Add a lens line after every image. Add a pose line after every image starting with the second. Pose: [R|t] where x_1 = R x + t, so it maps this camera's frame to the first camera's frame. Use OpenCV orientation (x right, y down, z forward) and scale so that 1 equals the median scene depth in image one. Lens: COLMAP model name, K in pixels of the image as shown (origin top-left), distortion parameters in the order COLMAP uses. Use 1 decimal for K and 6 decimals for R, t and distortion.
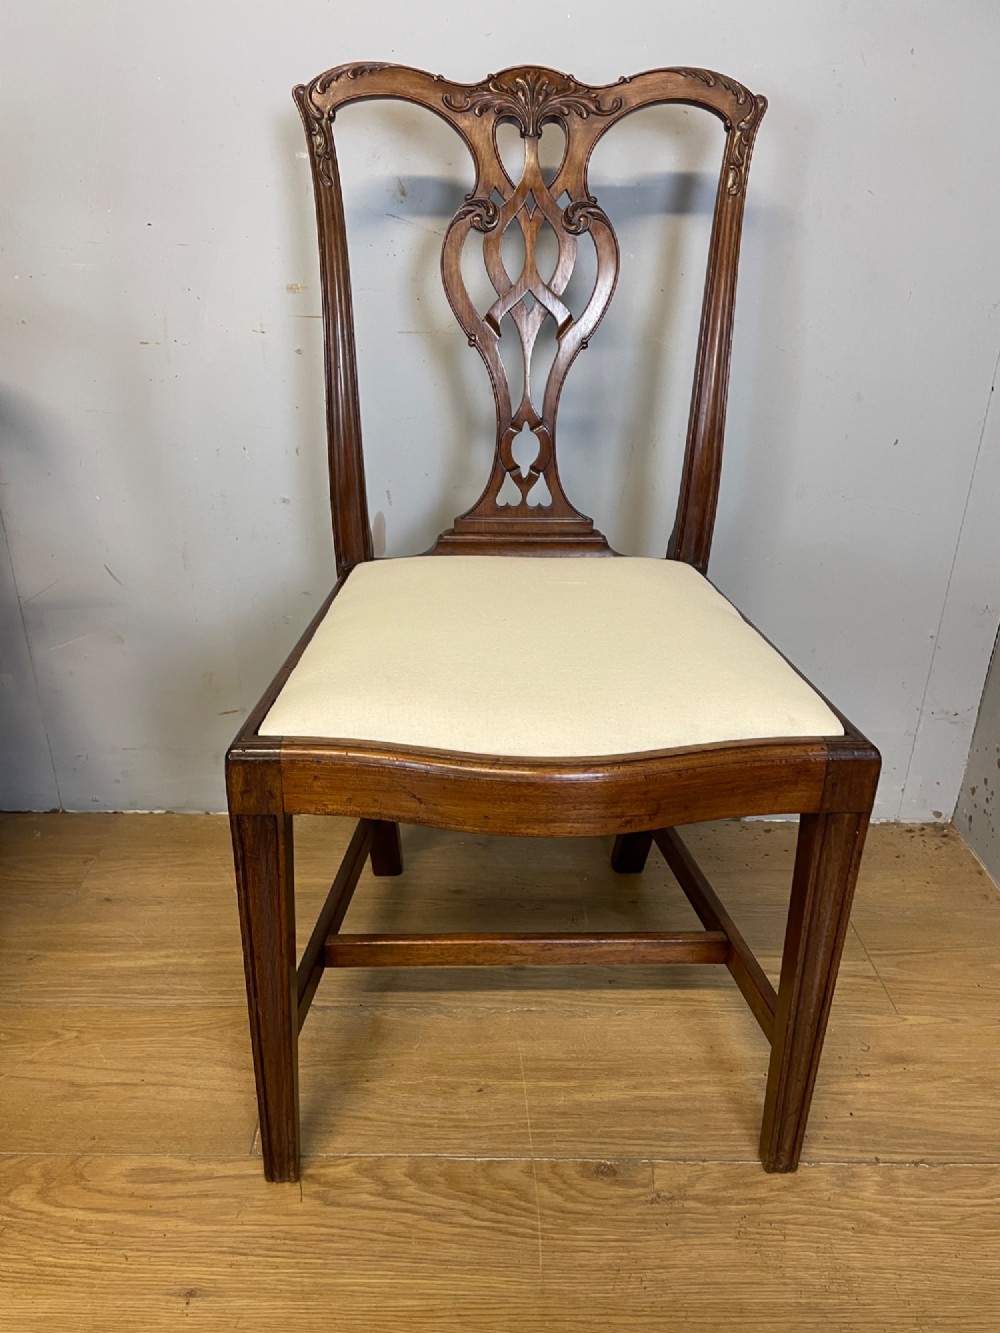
lens RADIAL K [[1008.5, 0, 494.4], [0, 1008.5, 676.8], [0, 0, 1]] dist [0.087857, -0.118212]
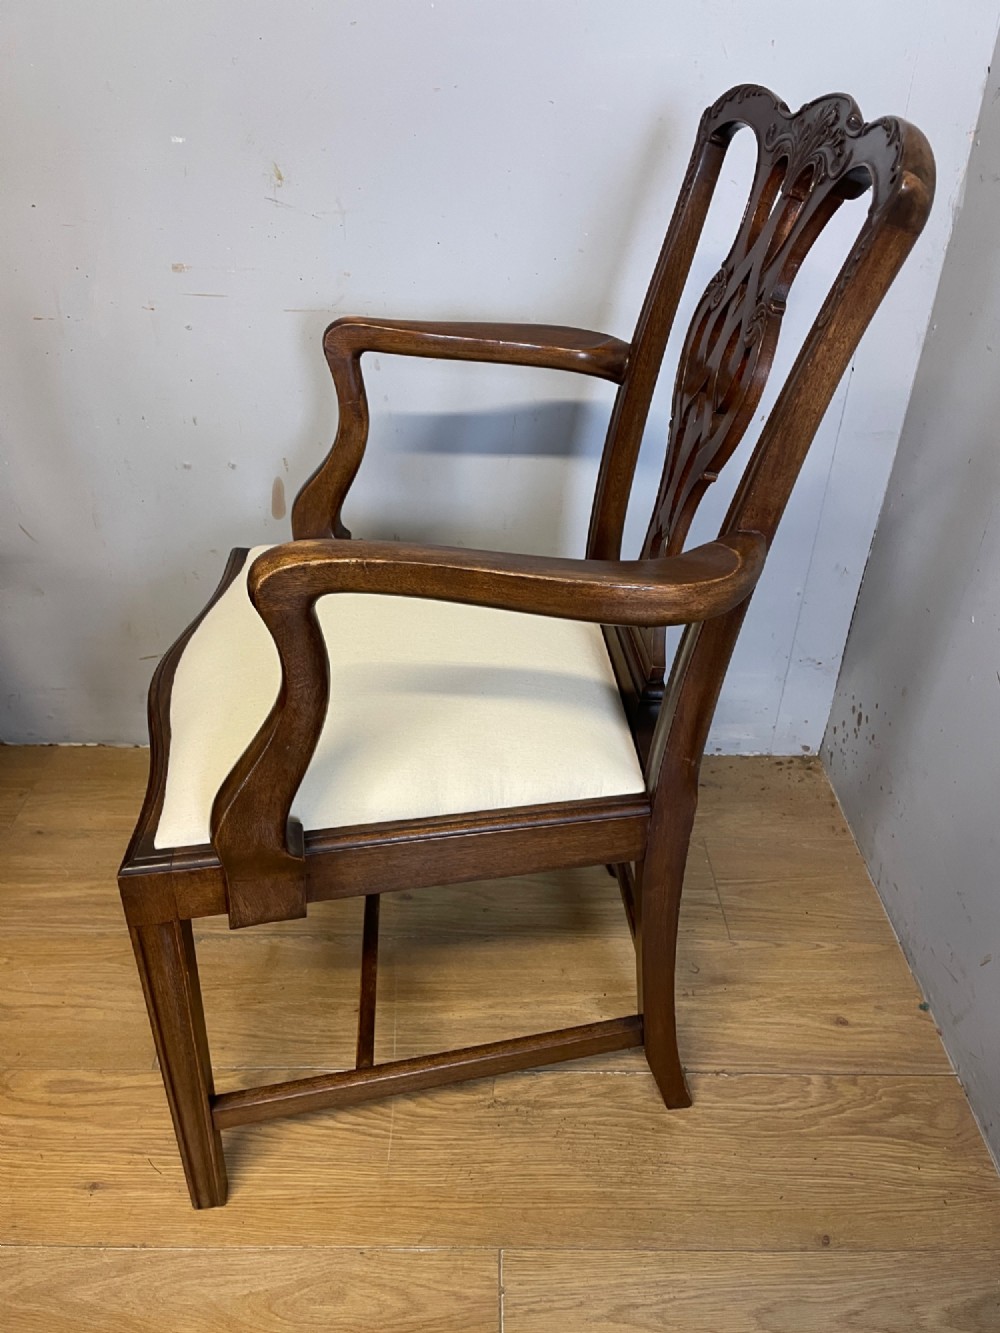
lens RADIAL K [[1008.5, 0, 506.9], [0, 1008.5, 673.1], [0, 0, 1]] dist [0.087857, -0.118212]
pose [[0.999911, 0.004467, 0.012599, 0.148251], [-0.006183, 0.990177, 0.139681, -0.145810], [-0.011851, -0.139746, 0.990116, -0.102595]]
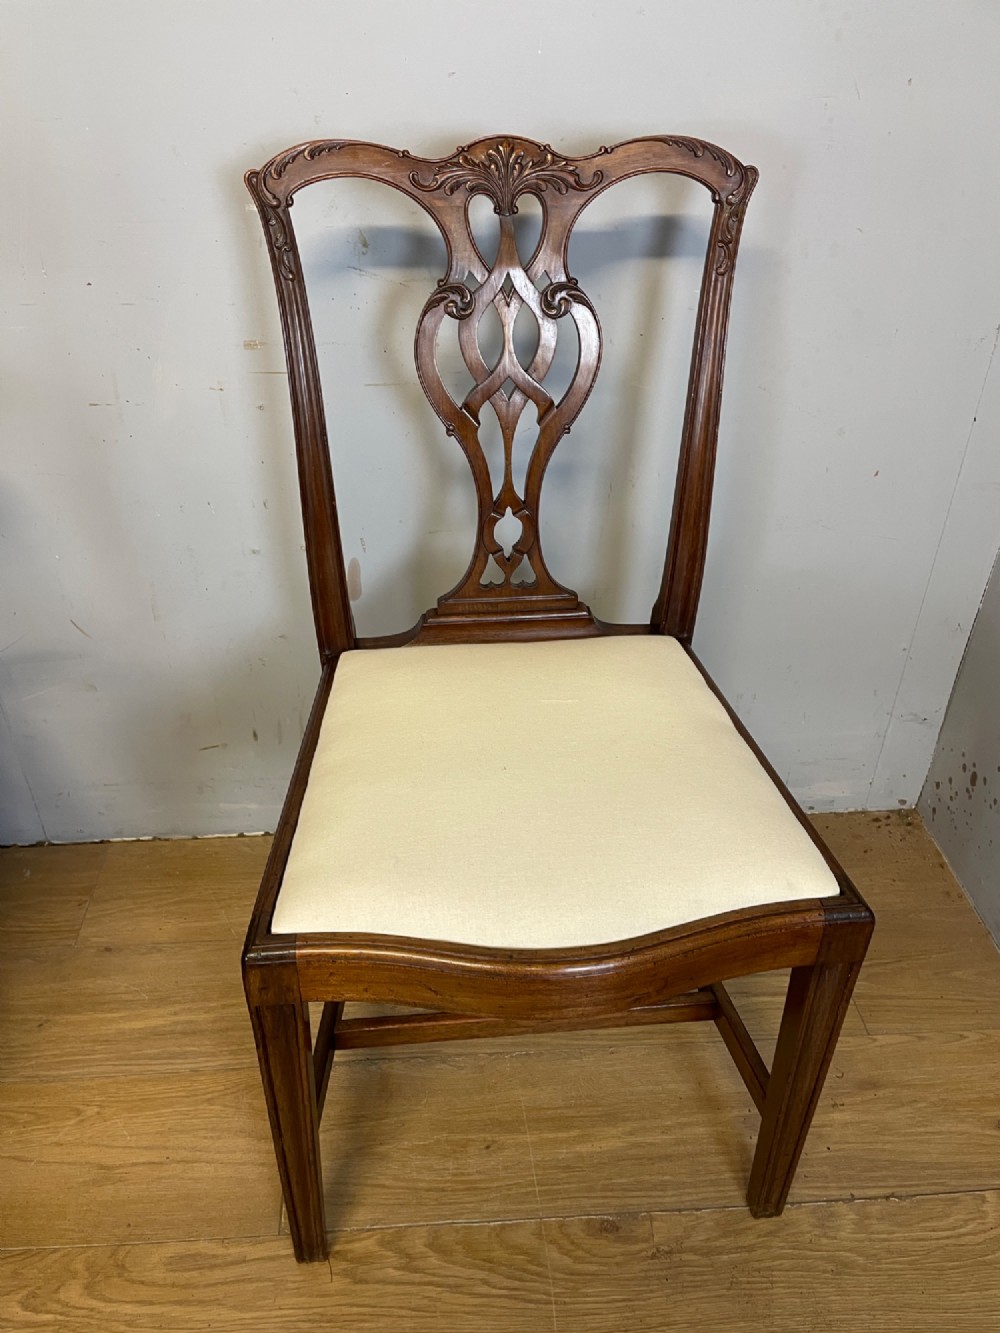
lens RADIAL K [[1008.5, 0, 494.0], [0, 1008.5, 668.5], [0, 0, 1]] dist [0.087857, -0.118212]
pose [[0.998071, -0.043509, 0.044279, -0.034737], [0.035910, 0.986480, 0.159899, -0.275173], [-0.050638, -0.158001, 0.986140, 0.022603]]
